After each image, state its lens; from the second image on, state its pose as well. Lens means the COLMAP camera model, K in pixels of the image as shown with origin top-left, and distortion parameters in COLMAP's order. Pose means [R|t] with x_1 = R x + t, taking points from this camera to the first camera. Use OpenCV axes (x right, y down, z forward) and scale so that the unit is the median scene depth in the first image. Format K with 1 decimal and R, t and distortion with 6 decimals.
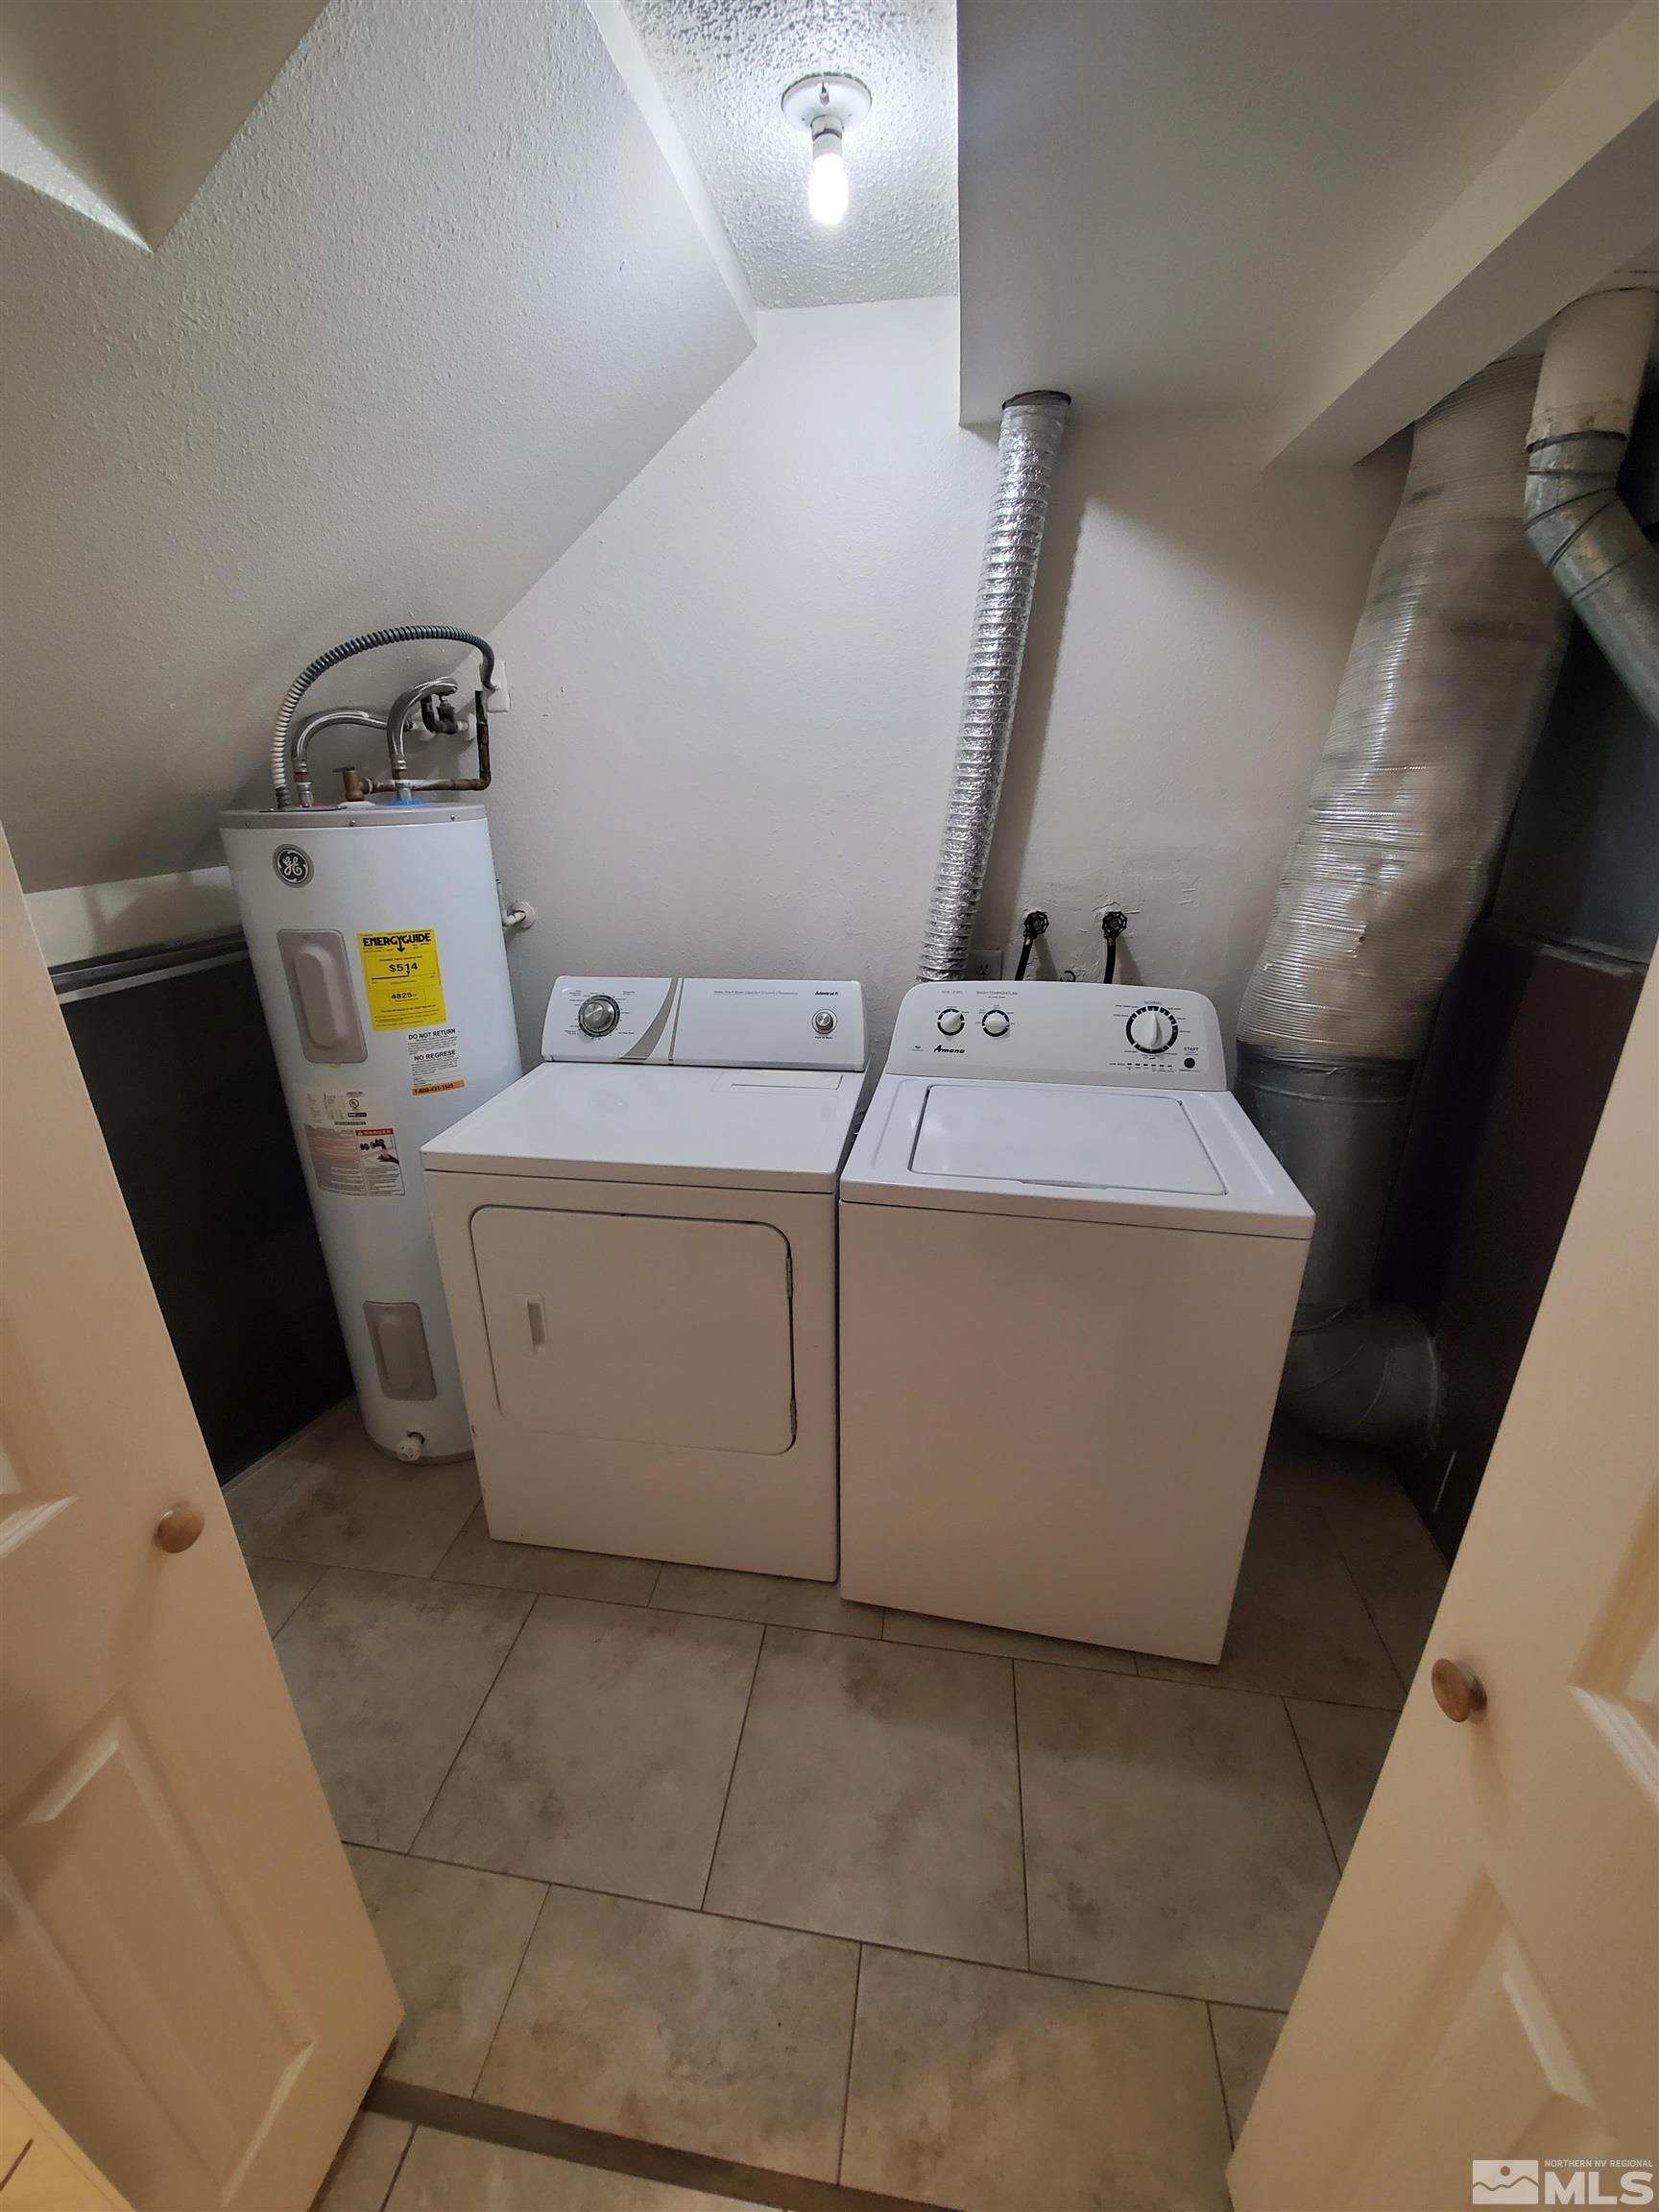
lens RADIAL K [[869.4, 0, 815.4], [0, 869.4, 1100.6], [0, 0, 1]] dist [0.009422, -0.016025]
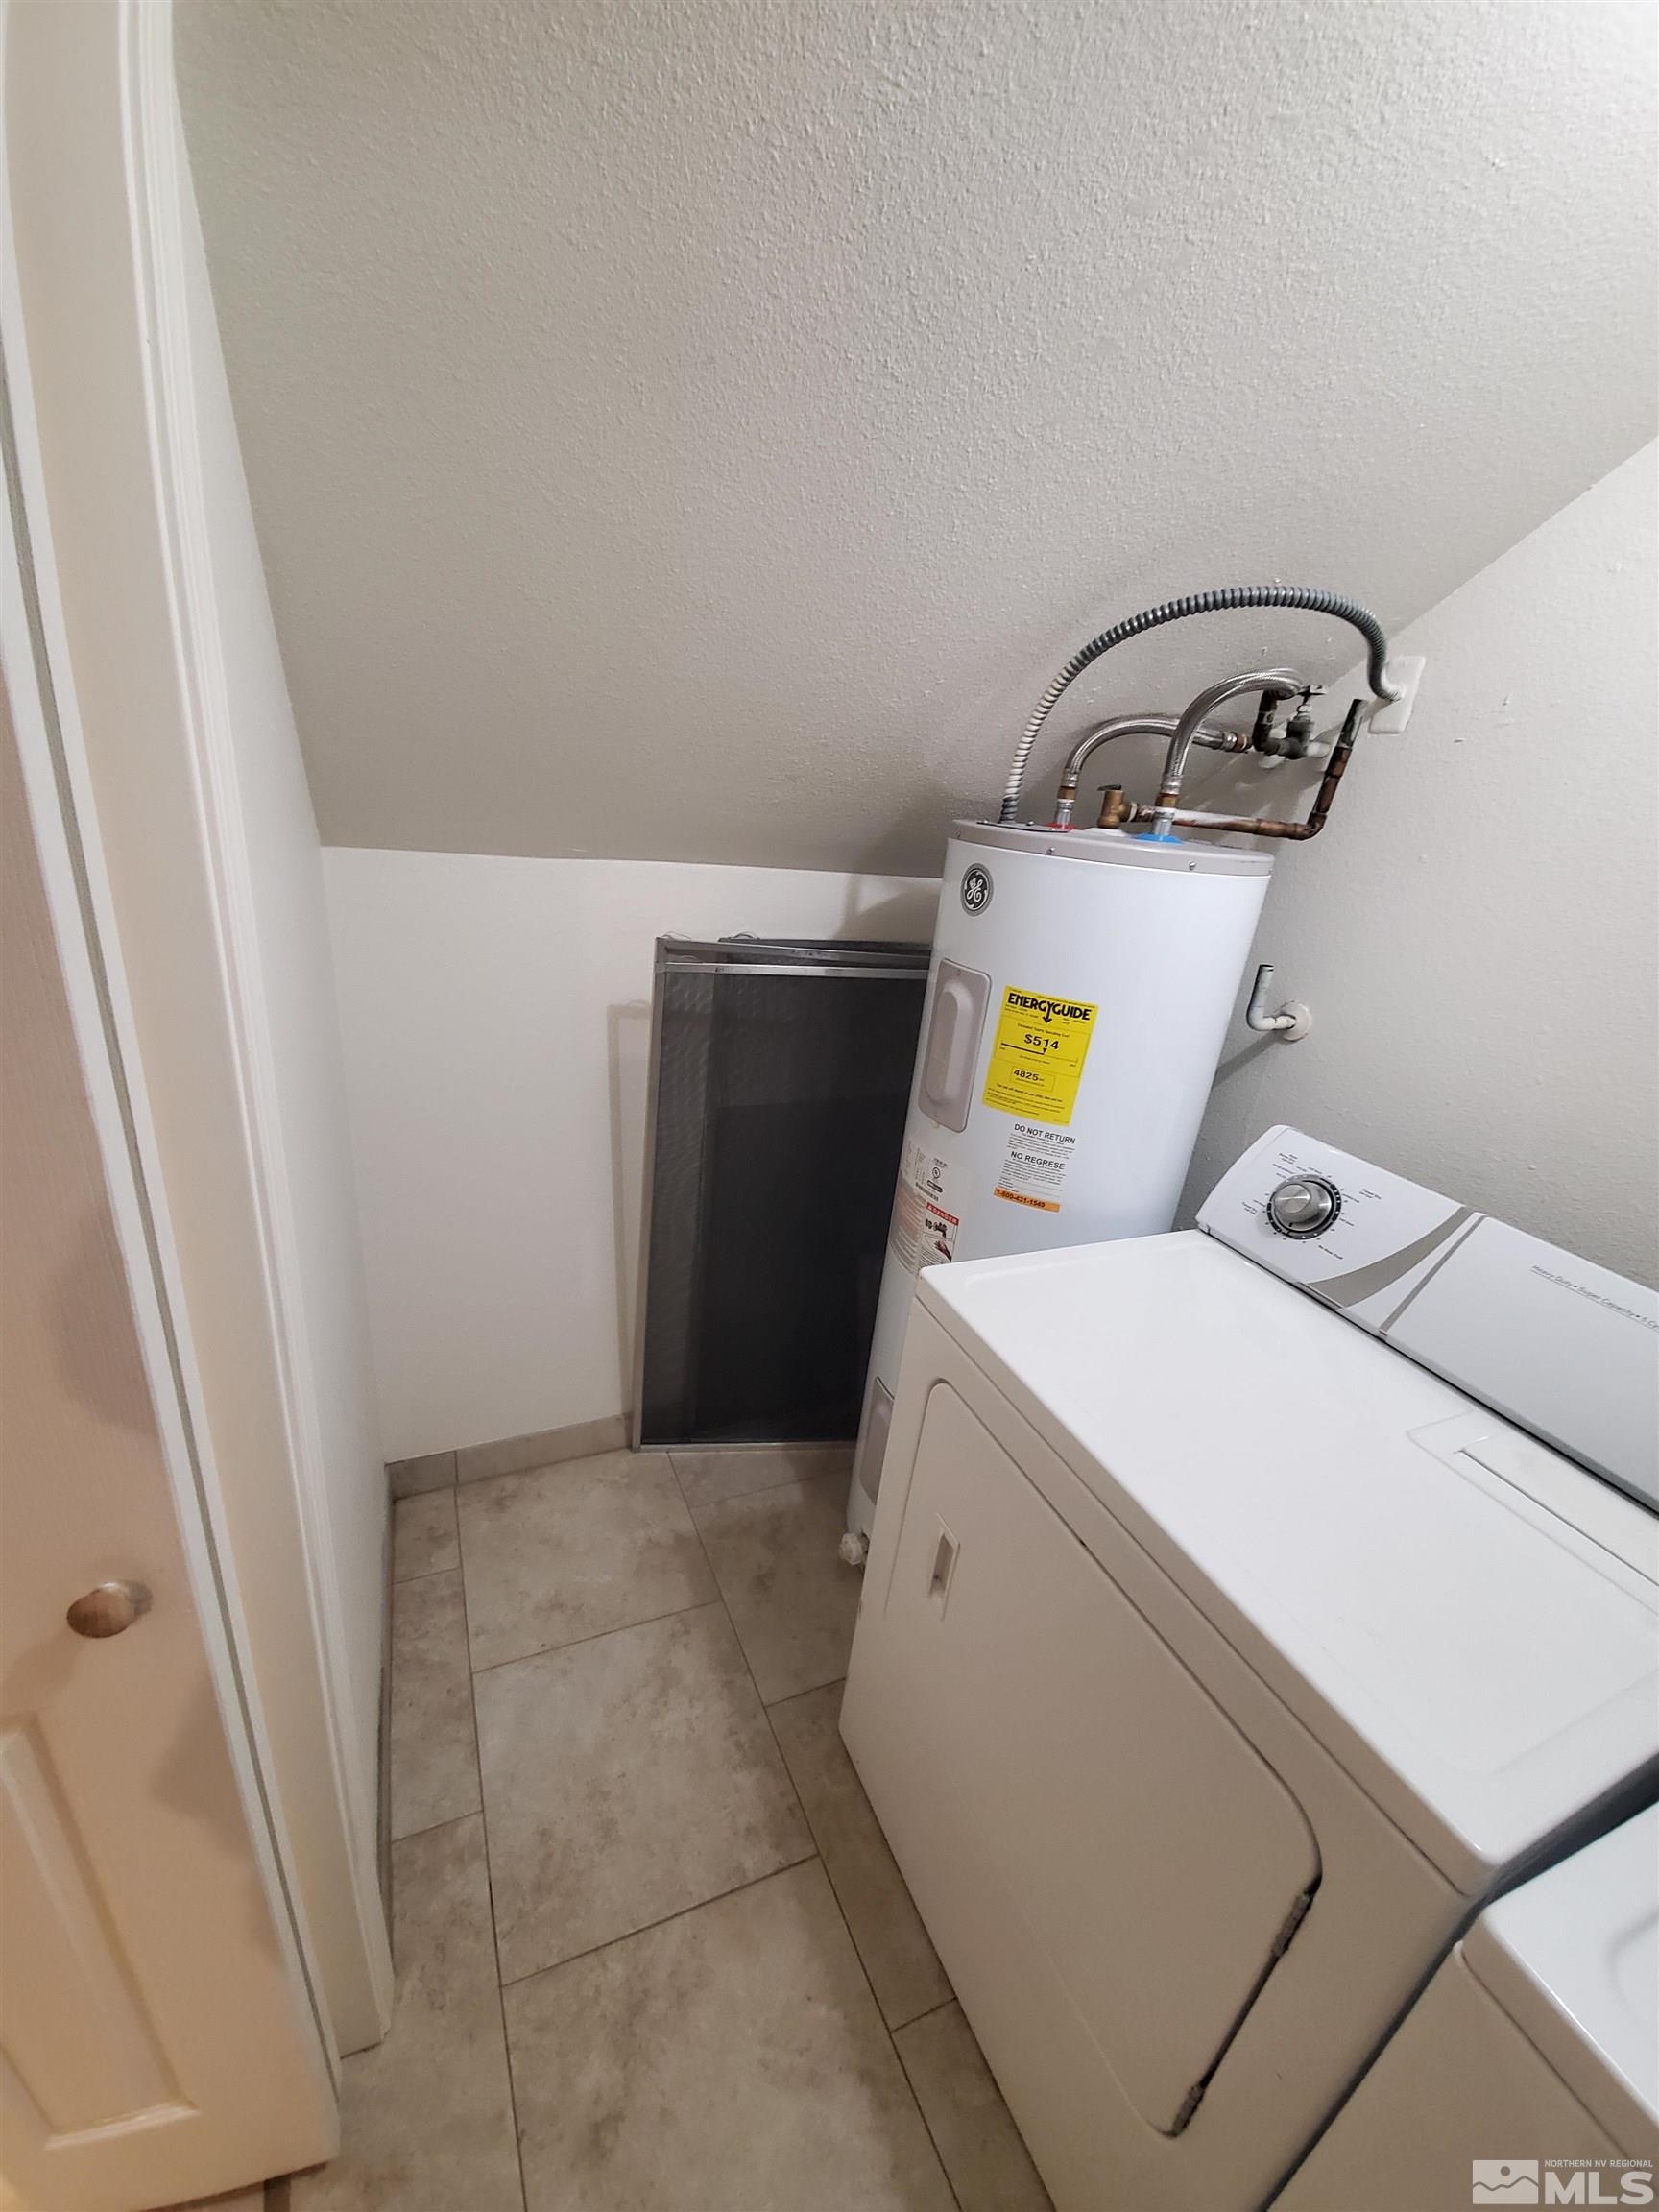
lens RADIAL K [[869.4, 0, 815.4], [0, 869.4, 1100.6], [0, 0, 1]] dist [0.009422, -0.016025]
pose [[0.523179, 0.358876, -0.772975, 0.028571], [-0.401081, 0.903970, 0.148228, -0.138075], [0.751942, 0.232476, 0.616877, 0.388709]]
